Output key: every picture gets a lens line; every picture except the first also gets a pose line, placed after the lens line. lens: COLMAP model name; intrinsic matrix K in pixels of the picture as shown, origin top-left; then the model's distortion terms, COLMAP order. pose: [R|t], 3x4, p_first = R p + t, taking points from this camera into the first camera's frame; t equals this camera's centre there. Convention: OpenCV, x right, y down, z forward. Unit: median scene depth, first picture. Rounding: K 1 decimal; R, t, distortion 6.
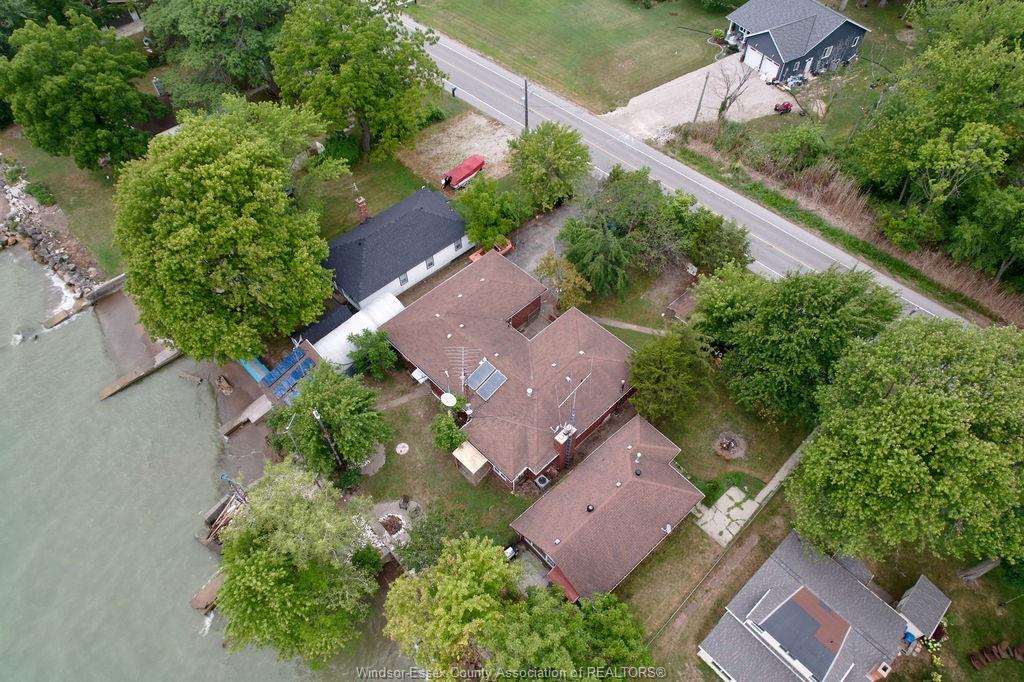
lens RADIAL K [[652.2, 0, 515.8], [0, 652.2, 346.6], [0, 0, 1]] dist [-0.071046, 0.066783]
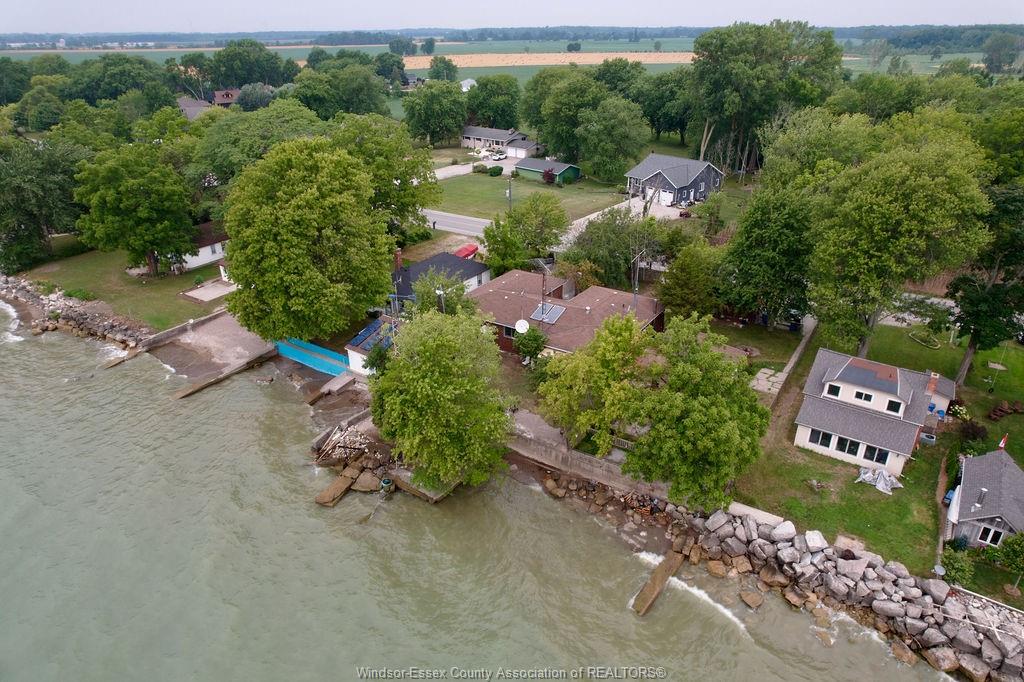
lens RADIAL K [[652.2, 0, 515.8], [0, 652.2, 346.6], [0, 0, 1]] dist [-0.071046, 0.066783]
pose [[0.975485, -0.091750, 0.200026, -0.324951], [0.171501, 0.886518, -0.429737, 0.568533], [-0.137899, 0.453507, 0.880520, -0.023621]]
